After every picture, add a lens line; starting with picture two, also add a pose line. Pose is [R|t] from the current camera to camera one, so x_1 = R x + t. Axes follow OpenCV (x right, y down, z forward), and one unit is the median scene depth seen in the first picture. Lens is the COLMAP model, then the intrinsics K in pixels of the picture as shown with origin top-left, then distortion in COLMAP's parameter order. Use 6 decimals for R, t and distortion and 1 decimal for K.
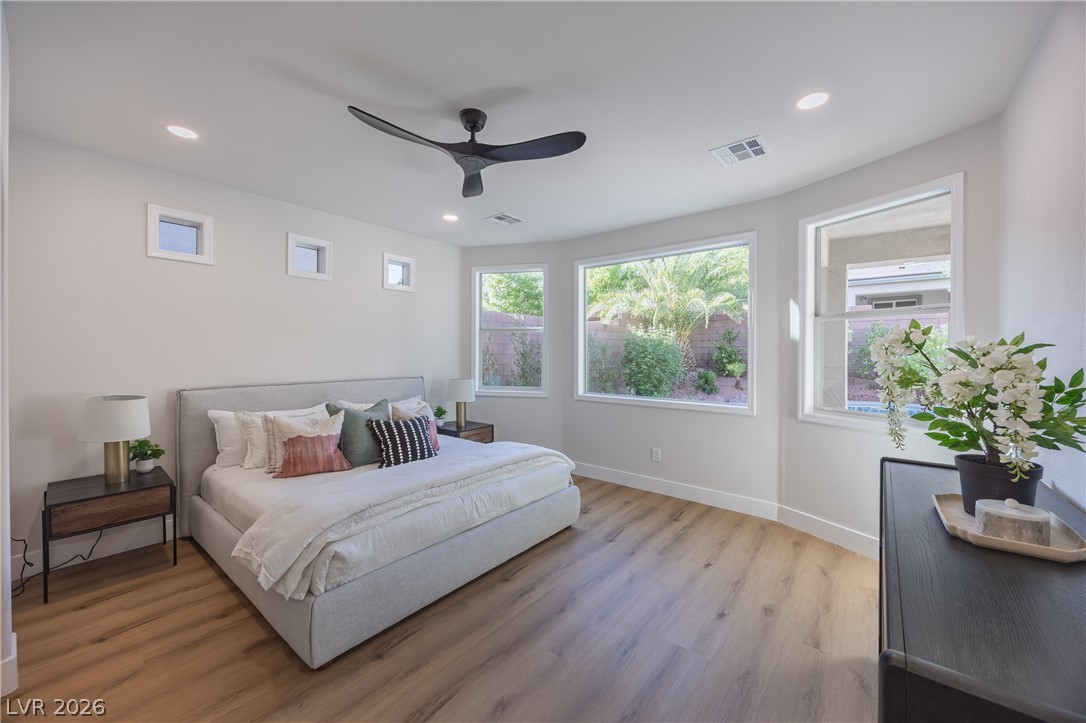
lens RADIAL K [[411.3, 0, 543.0], [0, 411.3, 359.9], [0, 0, 1]] dist [-0.004540, 0.001085]
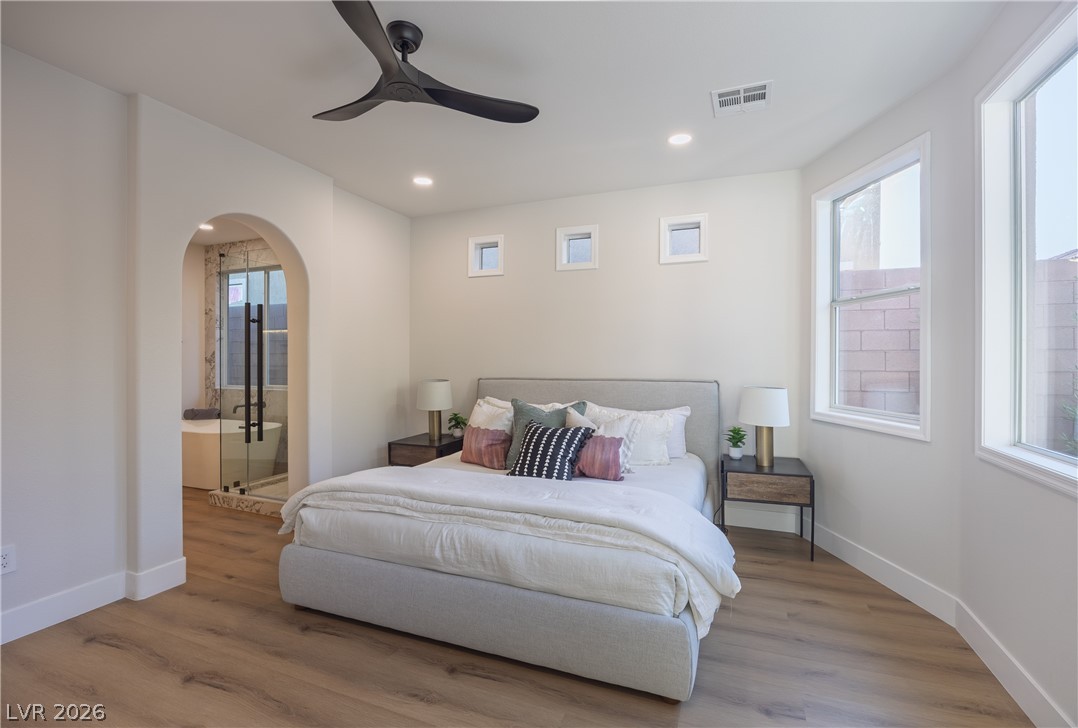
lens RADIAL K [[477.2, 0, 540.8], [0, 477.2, 360.4], [0, 0, 1]] dist [-0.009681, -0.000122]
pose [[0.300772, -0.000033, -0.953696, 0.688376], [-0.013344, 0.999902, -0.004243, 0.025831], [0.953603, 0.014003, 0.300742, 0.881878]]
